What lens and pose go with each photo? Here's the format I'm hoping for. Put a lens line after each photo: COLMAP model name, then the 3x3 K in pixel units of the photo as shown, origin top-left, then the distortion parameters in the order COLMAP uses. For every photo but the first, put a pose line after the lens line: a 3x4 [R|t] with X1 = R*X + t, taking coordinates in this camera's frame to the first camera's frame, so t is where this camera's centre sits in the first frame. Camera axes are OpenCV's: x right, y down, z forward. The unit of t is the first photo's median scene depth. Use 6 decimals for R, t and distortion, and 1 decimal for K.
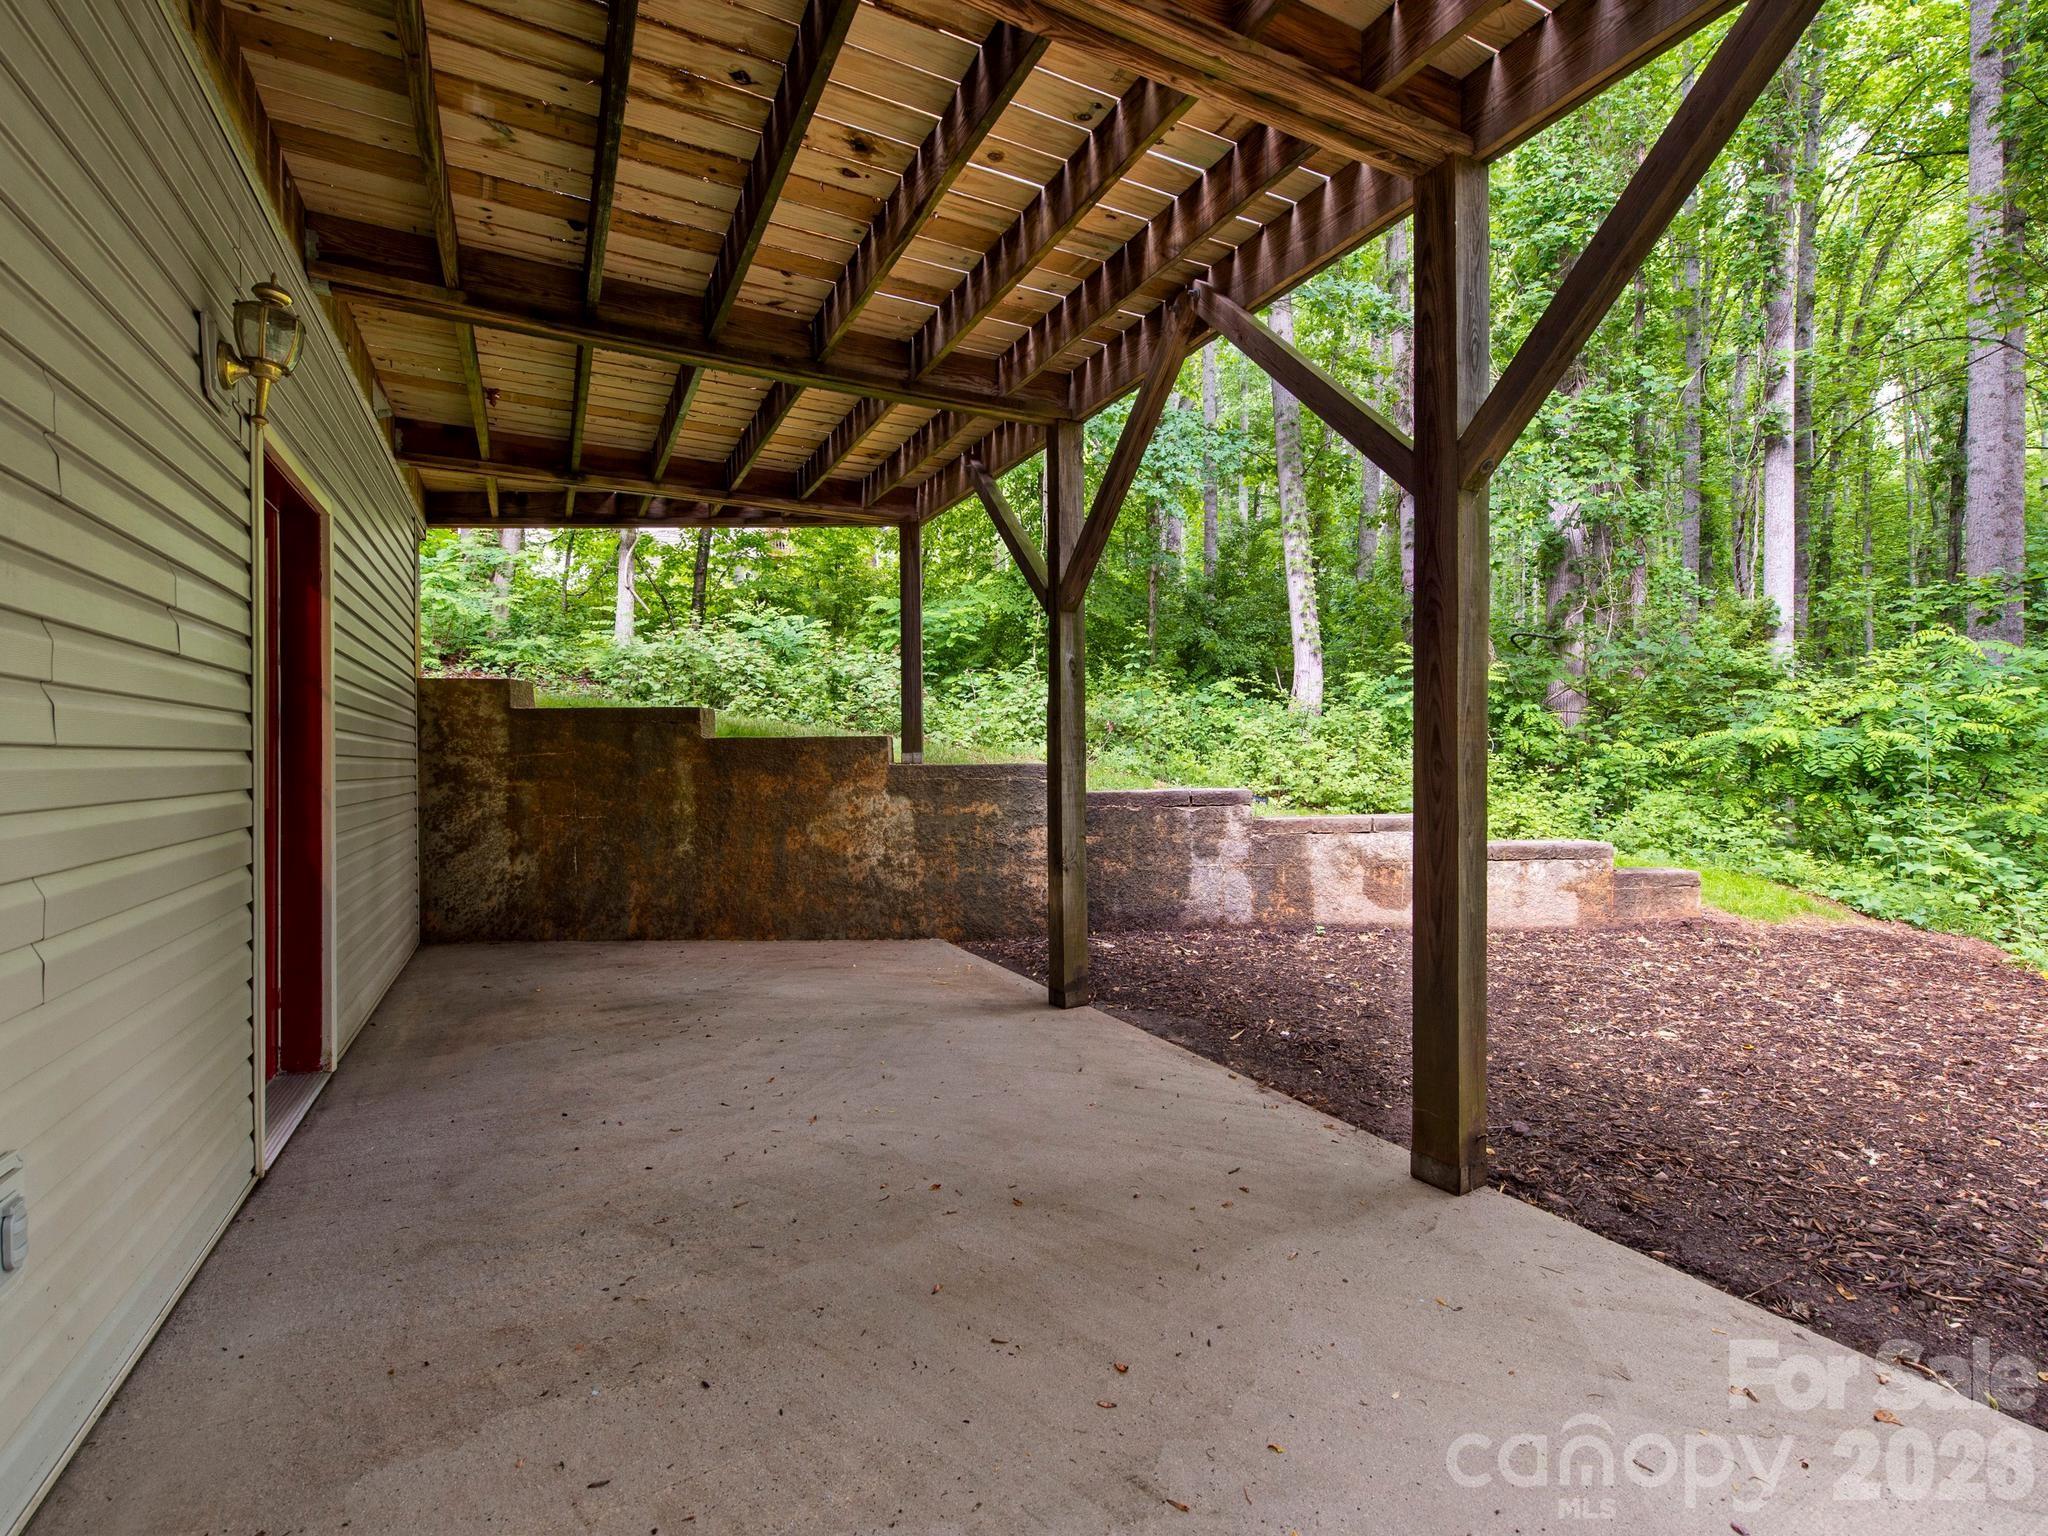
lens RADIAL K [[917.9, 0, 1028.9], [0, 917.9, 763.3], [0, 0, 1]] dist [0.020131, -0.006761]
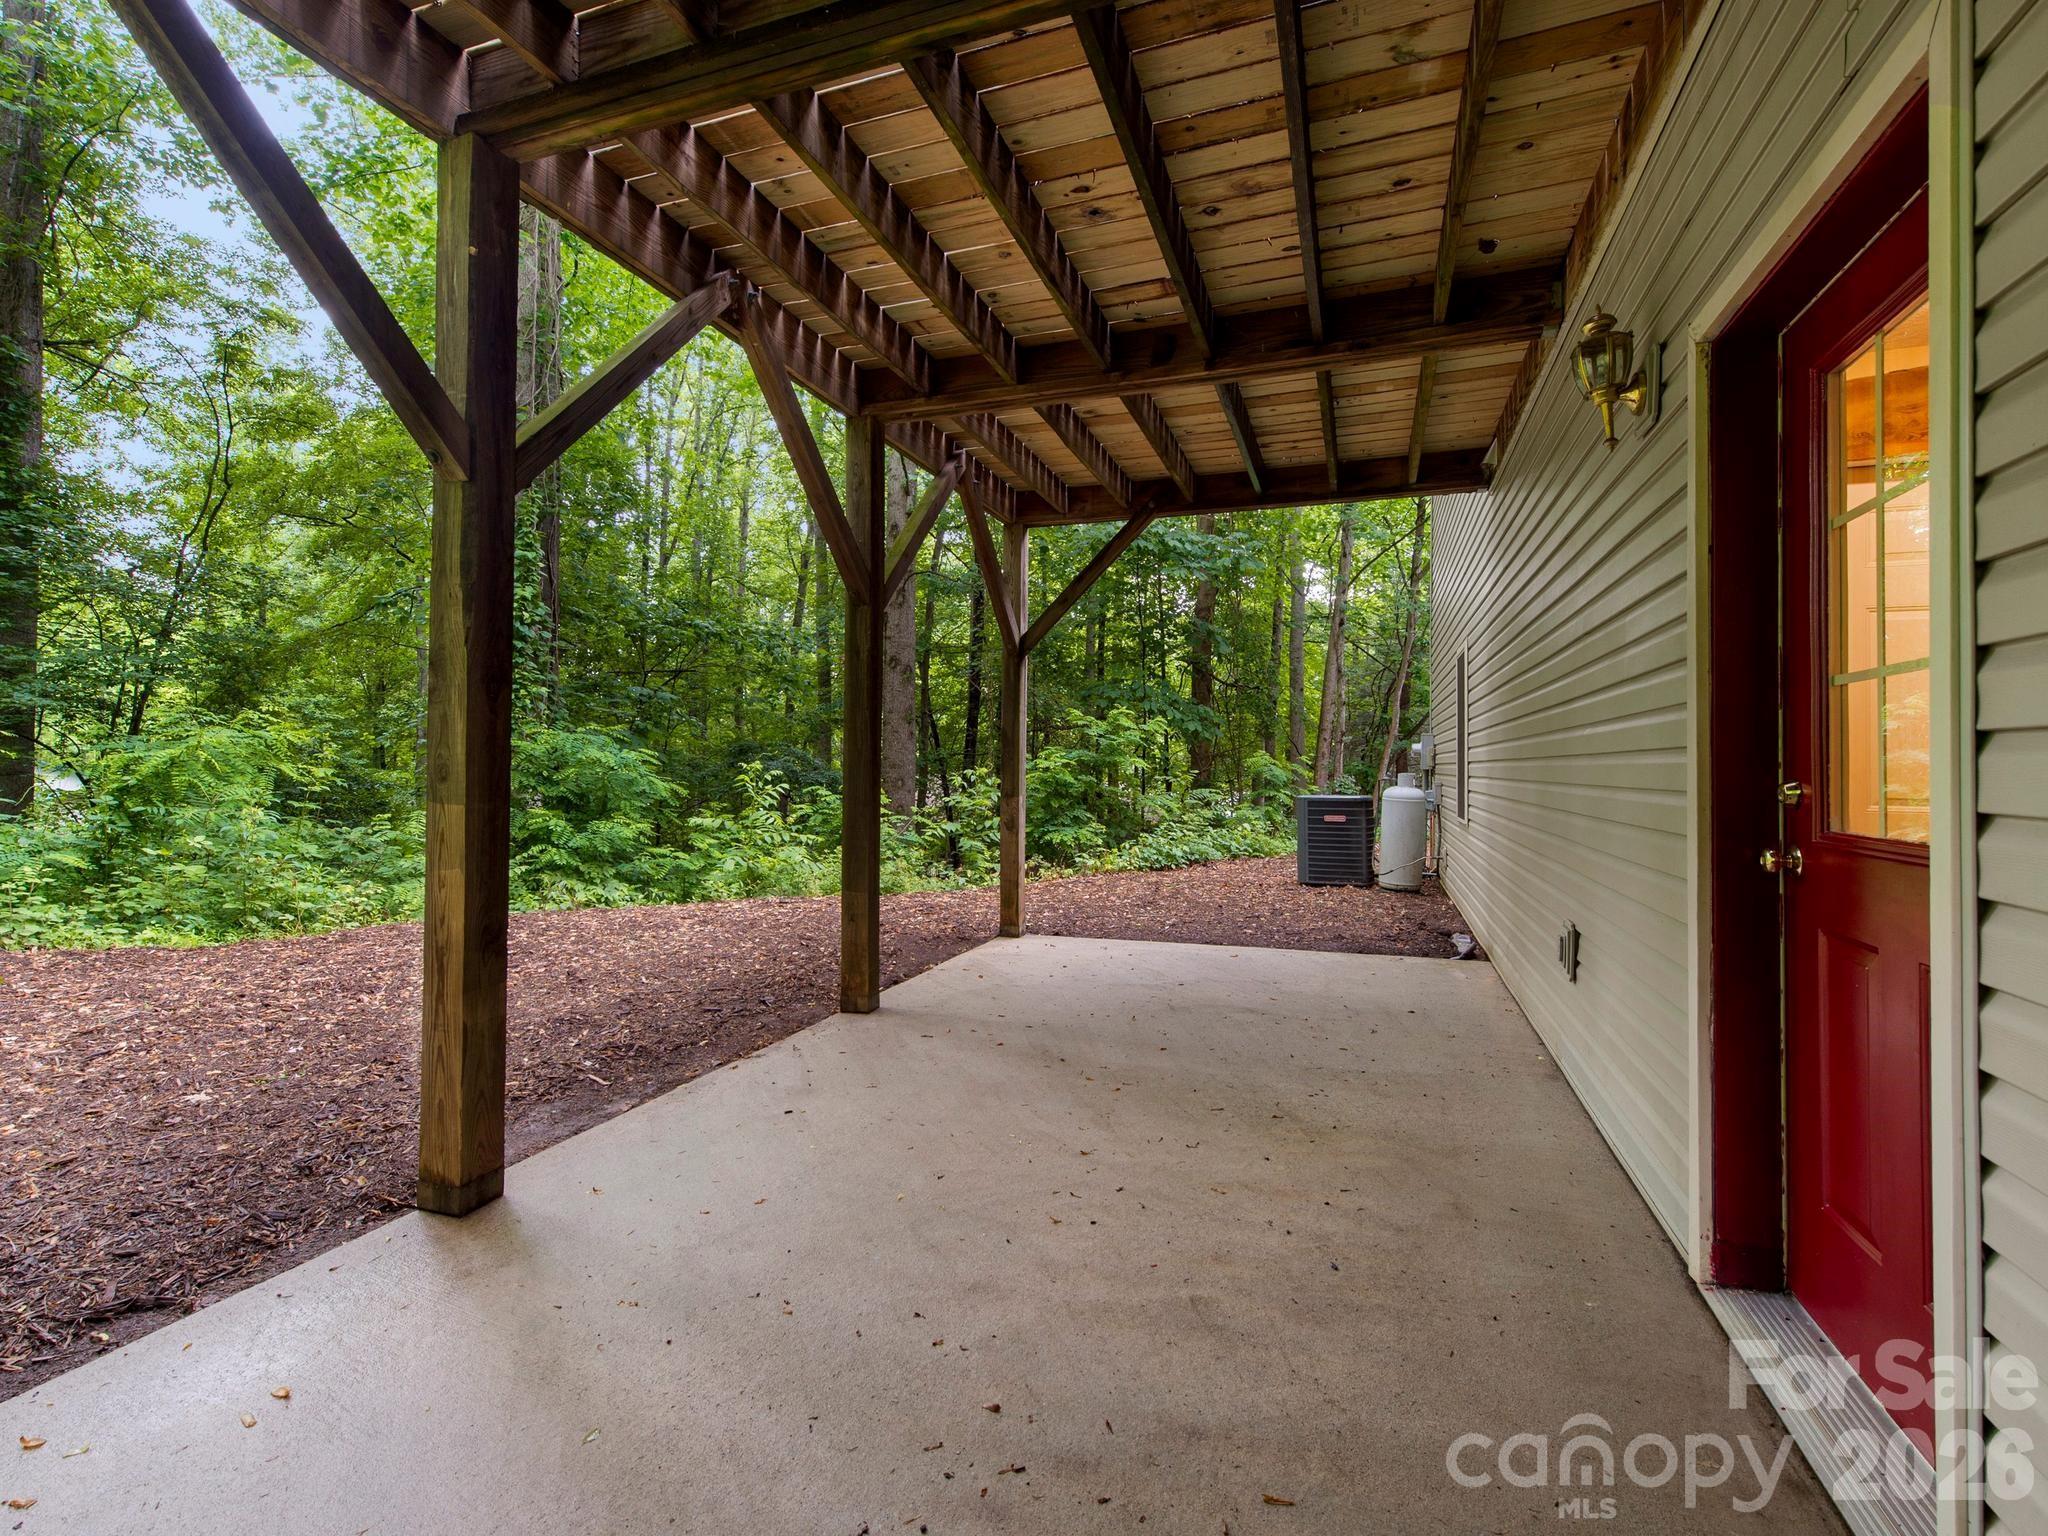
lens RADIAL K [[917.9, 0, 1023.1], [0, 917.9, 760.9], [0, 0, 1]] dist [0.020131, -0.006761]
pose [[-0.665055, 0.004468, 0.746781, -0.886482], [0.001066, 0.999987, -0.005033, 0.002936], [-0.746794, -0.002551, -0.665051, 1.672815]]
